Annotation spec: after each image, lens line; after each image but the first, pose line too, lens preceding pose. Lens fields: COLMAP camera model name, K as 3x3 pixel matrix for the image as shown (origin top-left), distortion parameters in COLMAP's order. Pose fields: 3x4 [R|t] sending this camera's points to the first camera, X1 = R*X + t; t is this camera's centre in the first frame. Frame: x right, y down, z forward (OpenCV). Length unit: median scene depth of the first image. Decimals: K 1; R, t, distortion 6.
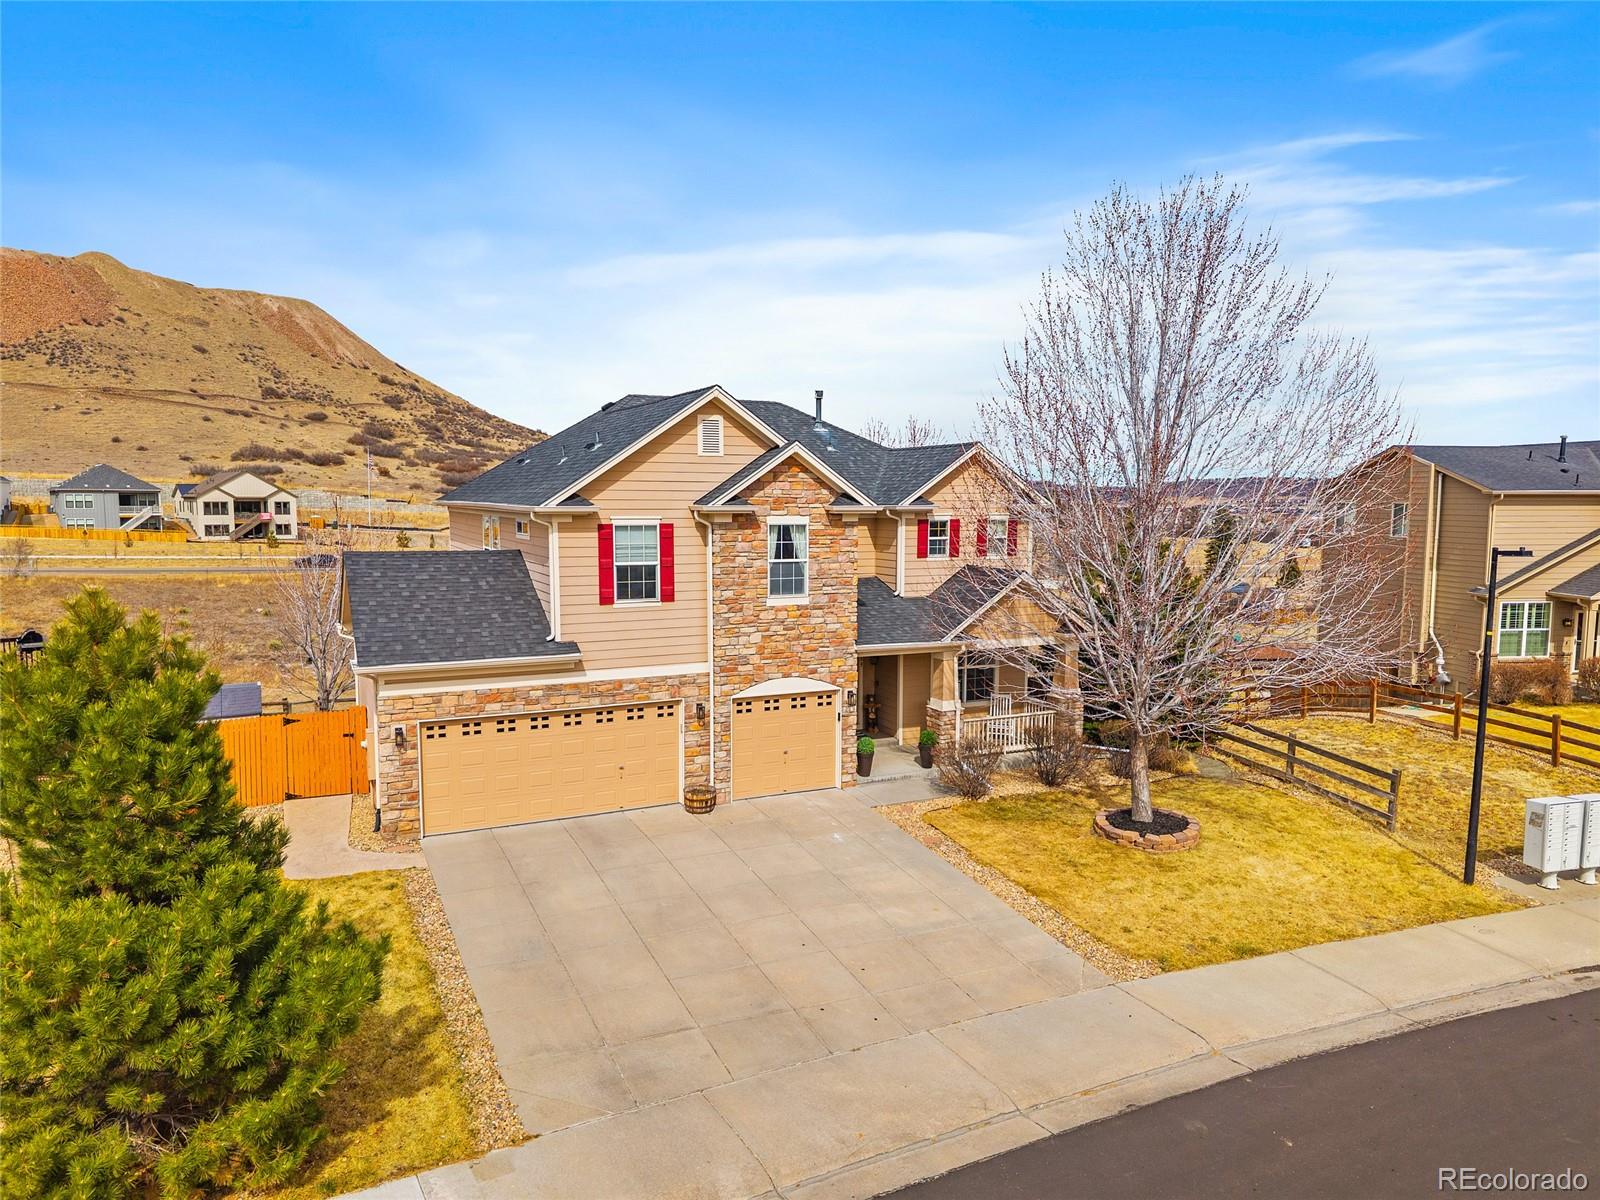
lens RADIAL K [[1058.8, 0, 808.4], [0, 1058.8, 590.8], [0, 0, 1]] dist [0.023815, -0.033685]
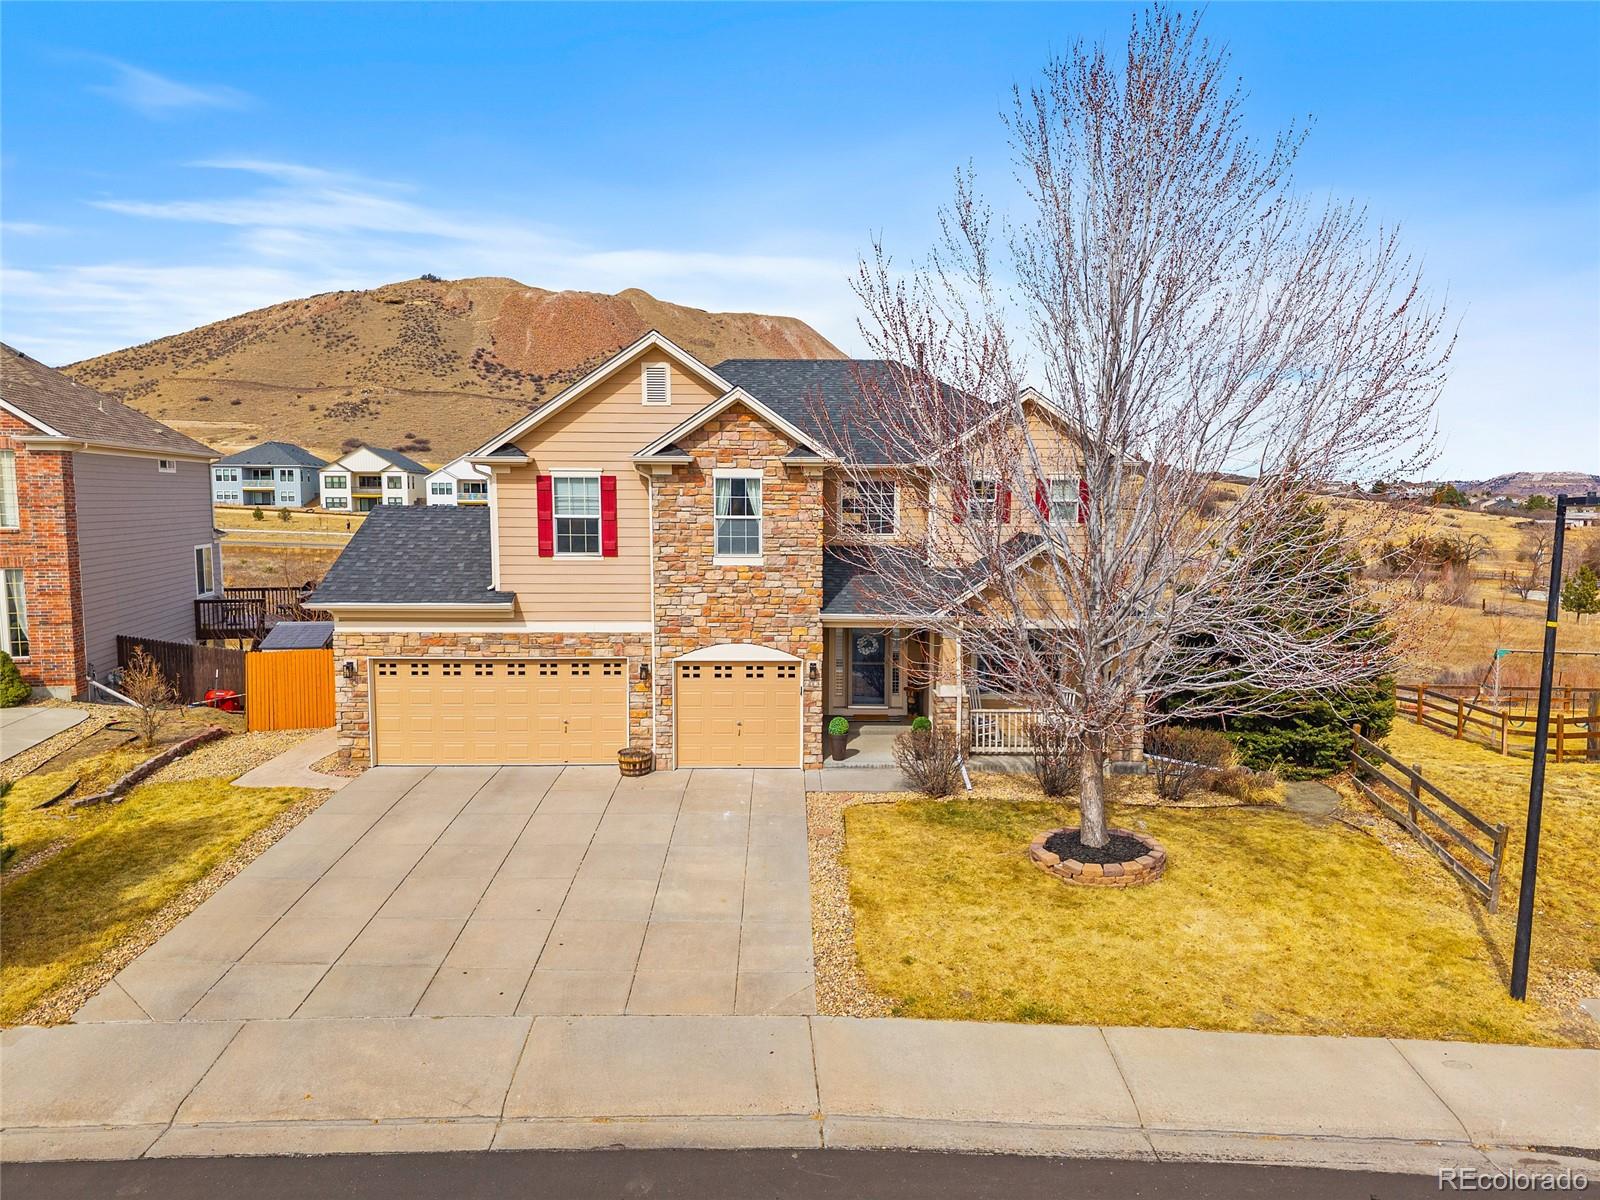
lens RADIAL K [[1058.8, 0, 805.5], [0, 1058.8, 606.2], [0, 0, 1]] dist [0.023815, -0.033685]
pose [[0.910652, 0.043563, -0.410872, 0.438916], [-0.037701, 0.999039, 0.022364, 0.027683], [0.411452, -0.004875, 0.911419, 0.185888]]
